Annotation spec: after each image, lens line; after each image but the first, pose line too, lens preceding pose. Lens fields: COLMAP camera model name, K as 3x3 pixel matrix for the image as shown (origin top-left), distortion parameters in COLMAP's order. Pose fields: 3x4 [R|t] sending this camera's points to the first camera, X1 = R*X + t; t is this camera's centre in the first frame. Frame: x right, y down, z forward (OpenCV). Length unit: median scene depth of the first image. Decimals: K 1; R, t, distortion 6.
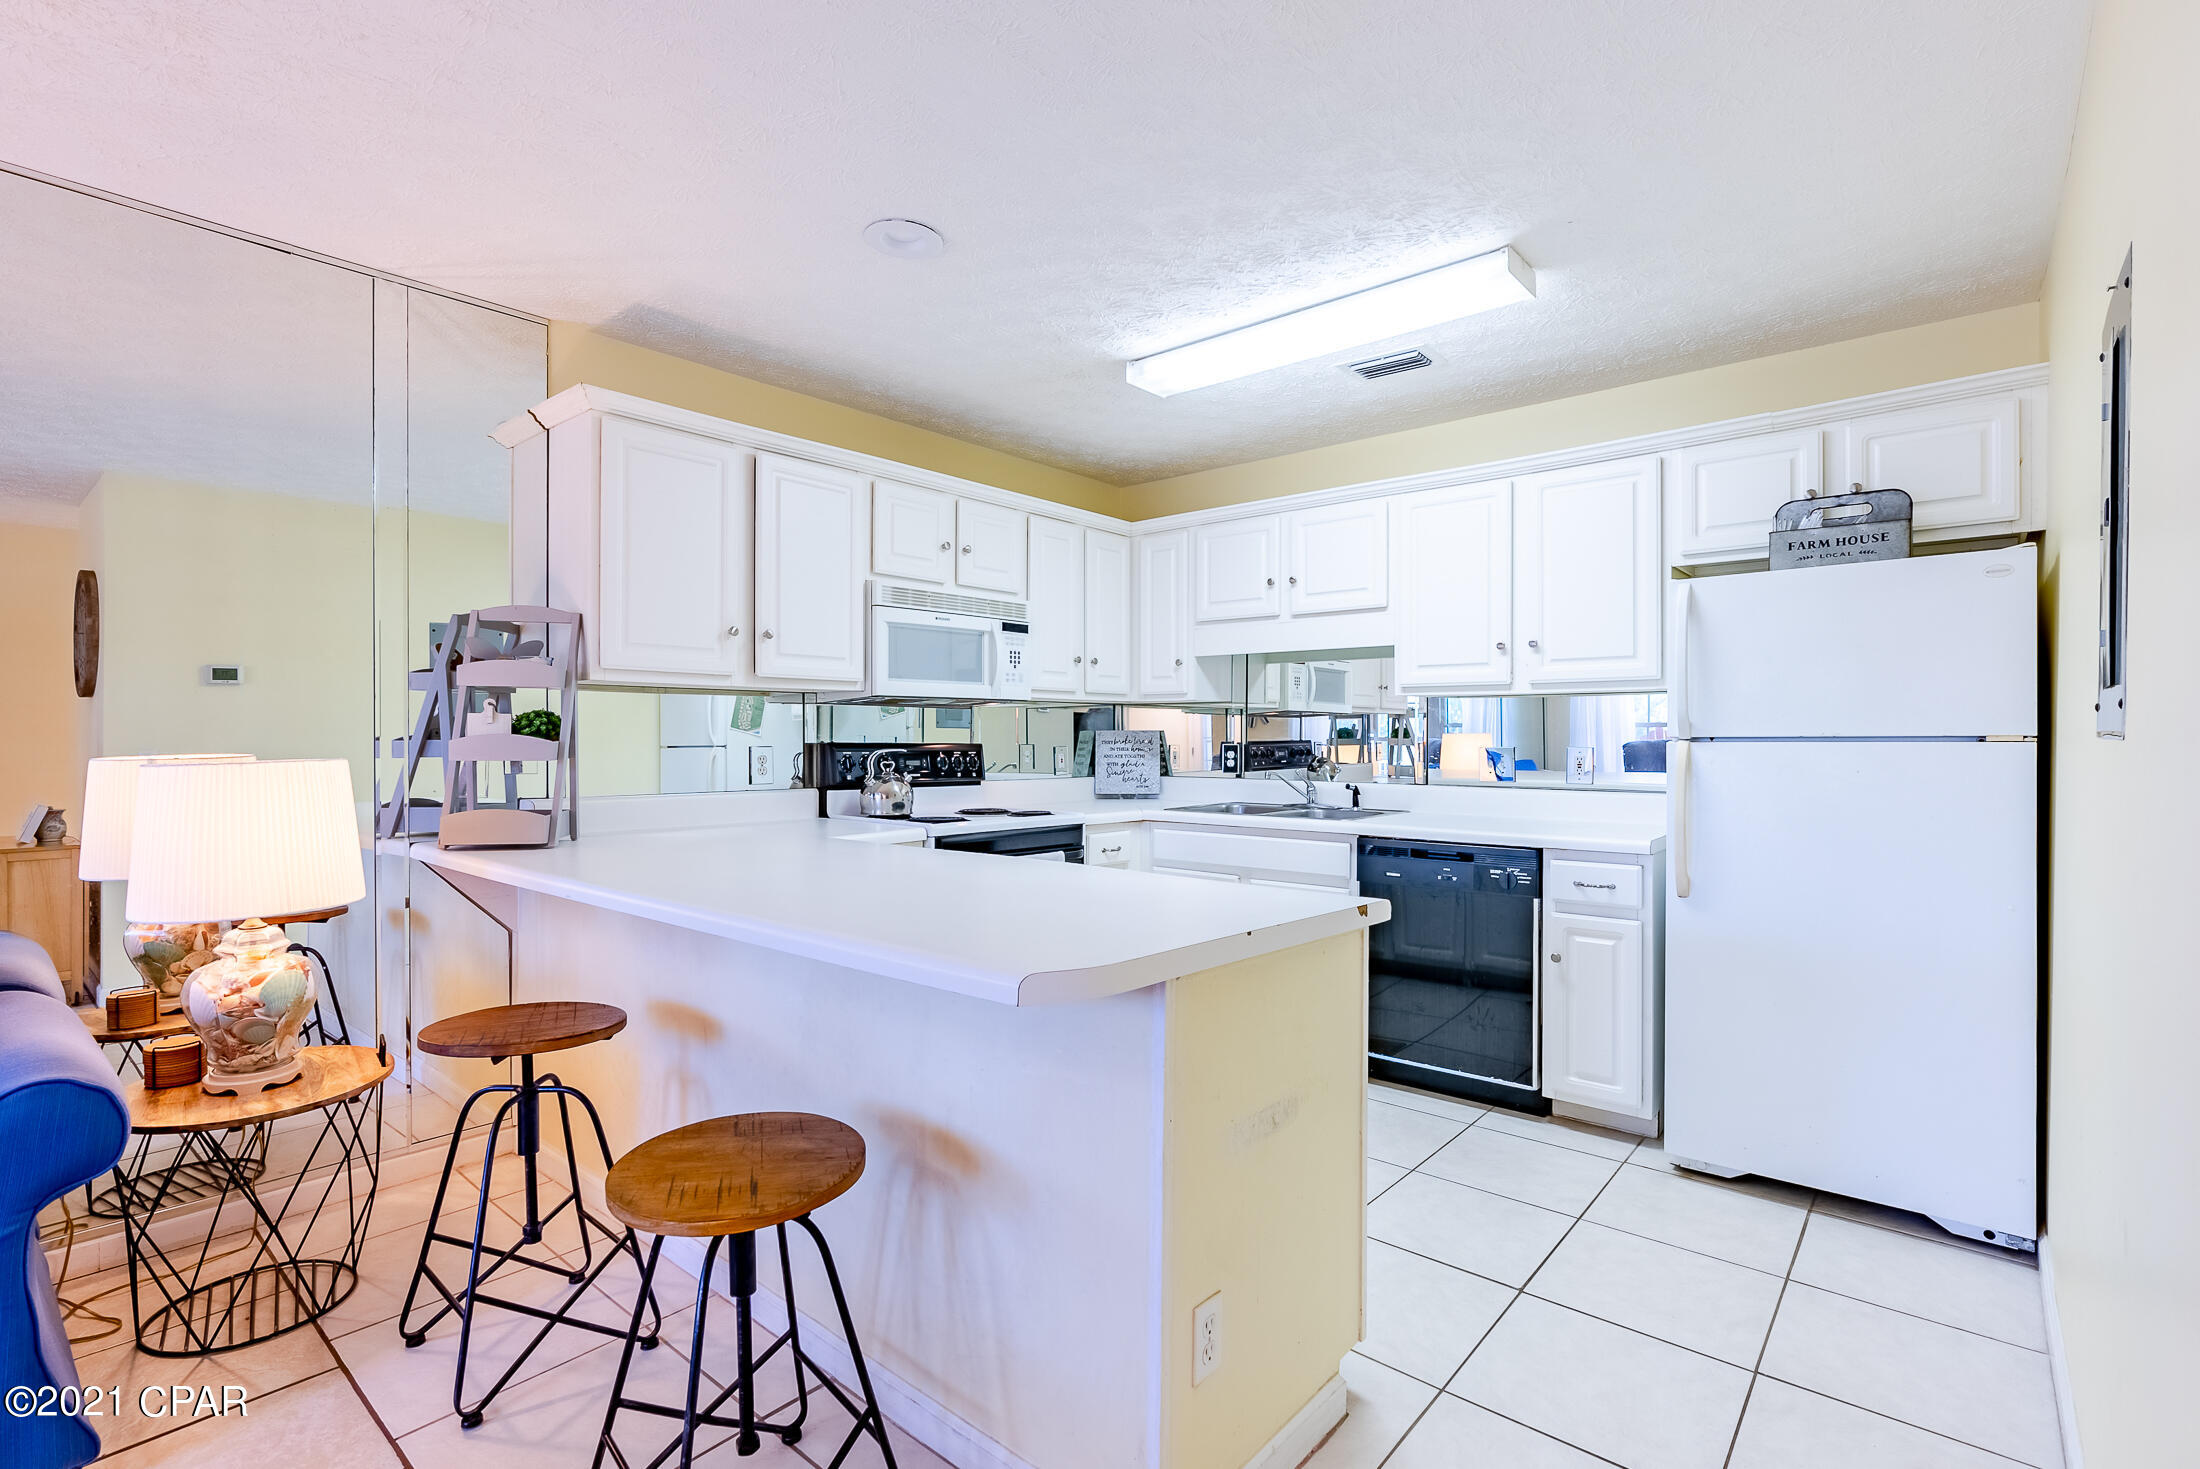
lens RADIAL K [[1011.4, 0, 1108.6], [0, 1011.4, 759.2], [0, 0, 1]] dist [-0.008080, 0.002434]
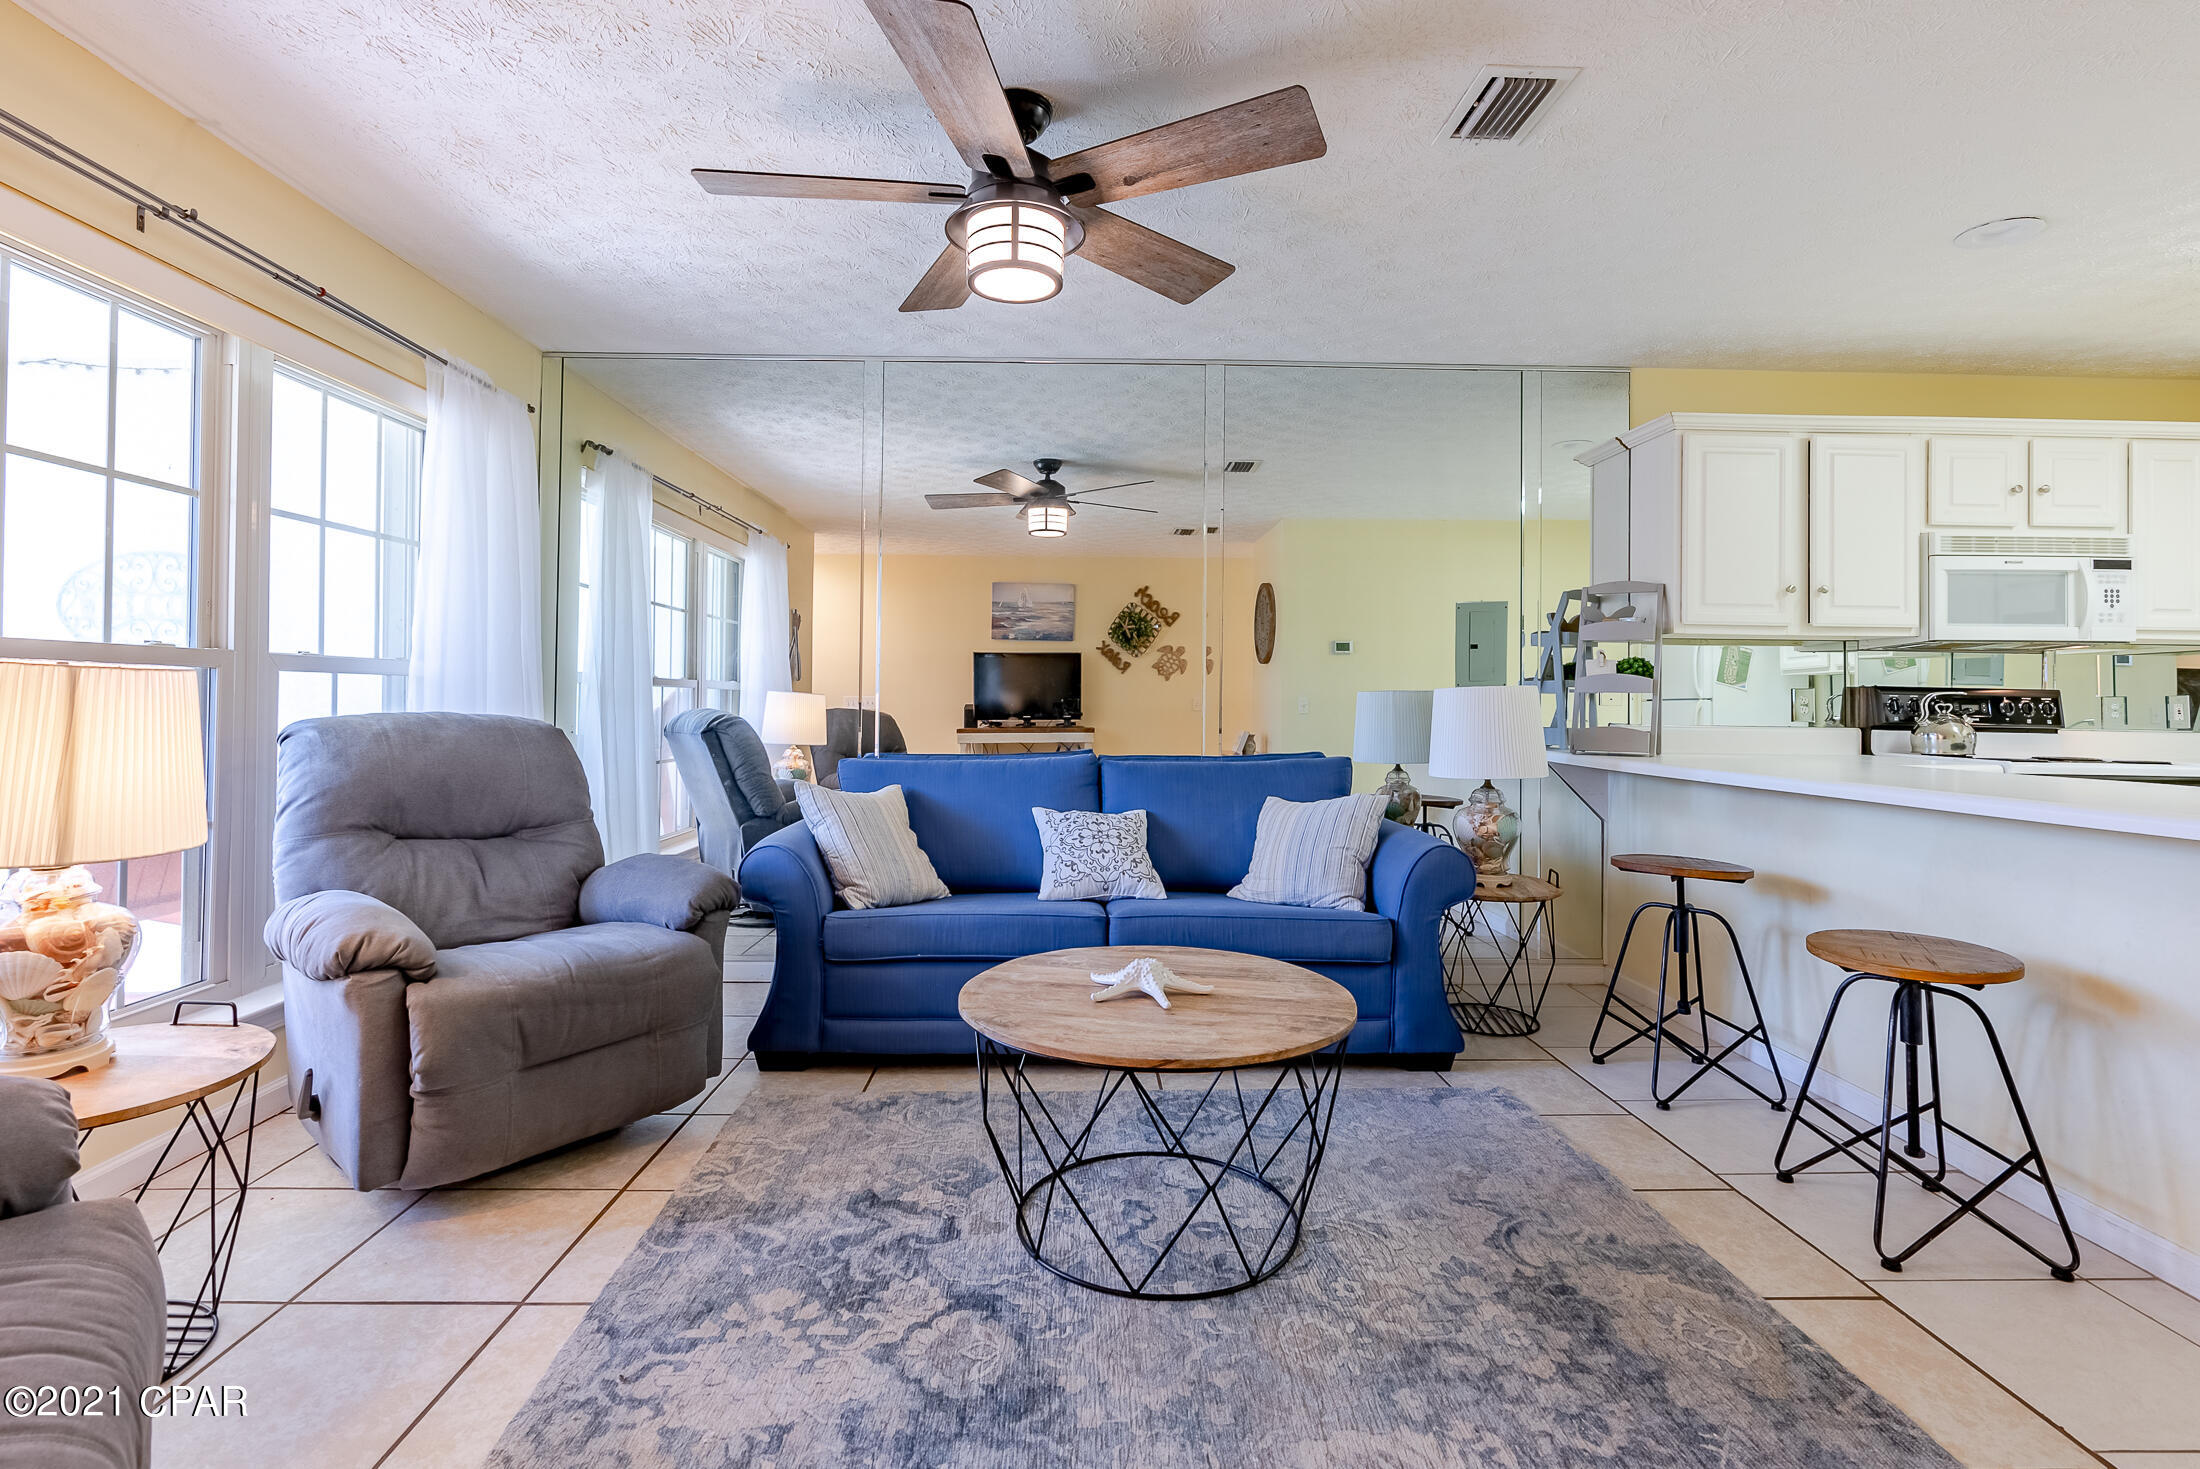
lens RADIAL K [[1011.4, 0, 1093.0], [0, 1011.4, 680.4], [0, 0, 1]] dist [-0.008080, 0.002434]
pose [[0.662299, -0.007323, -0.749204, -0.022333], [-0.027387, 0.999047, -0.033975, 0.036689], [0.748739, 0.043020, 0.661468, -0.333853]]
